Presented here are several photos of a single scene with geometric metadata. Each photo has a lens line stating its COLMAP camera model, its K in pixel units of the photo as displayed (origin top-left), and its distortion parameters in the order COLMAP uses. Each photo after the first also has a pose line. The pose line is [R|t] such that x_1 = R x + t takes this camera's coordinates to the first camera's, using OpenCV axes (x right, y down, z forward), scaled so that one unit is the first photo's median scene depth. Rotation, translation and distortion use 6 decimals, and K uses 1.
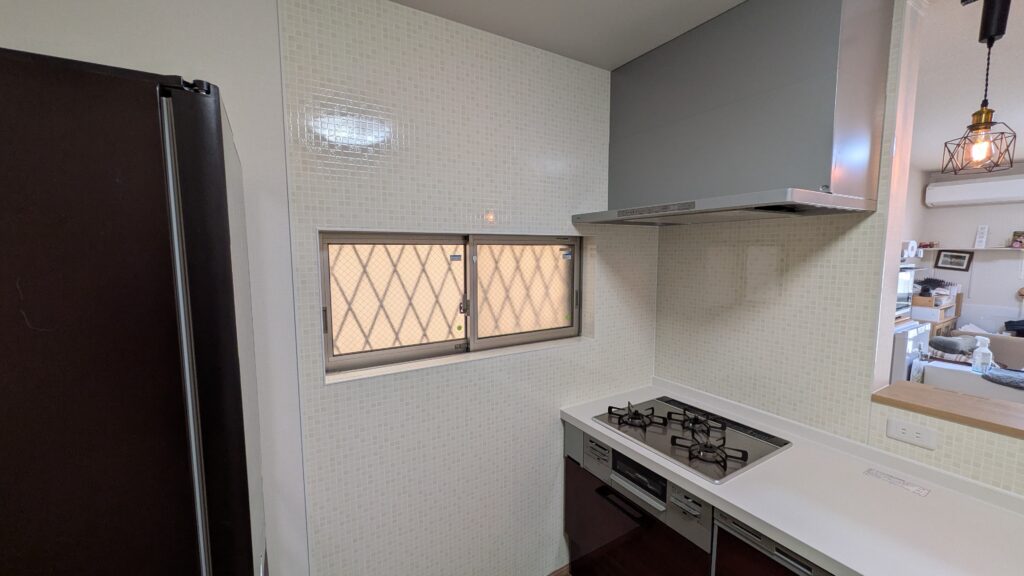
lens RADIAL K [[395.0, 0, 513.6], [0, 395.0, 293.1], [0, 0, 1]] dist [-0.002691, -0.000324]
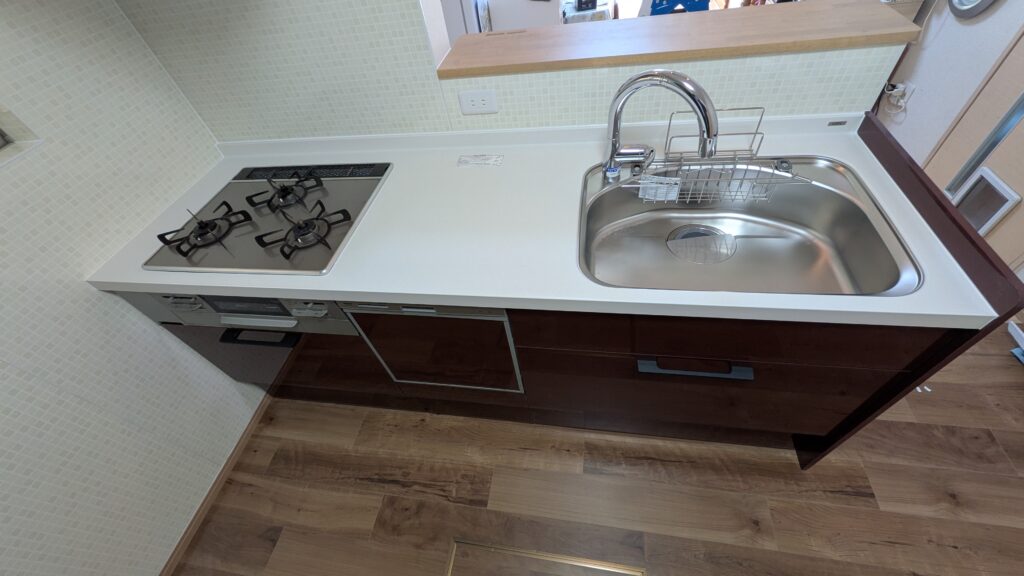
lens RADIAL K [[395.0, 0, 508.5], [0, 395.0, 285.8], [0, 0, 1]] dist [-0.002691, -0.000324]
pose [[0.644087, -0.623730, 0.442847, 0.286449], [0.208439, 0.700118, 0.682926, 0.029742], [-0.736006, -0.347557, 0.580947, 0.197481]]
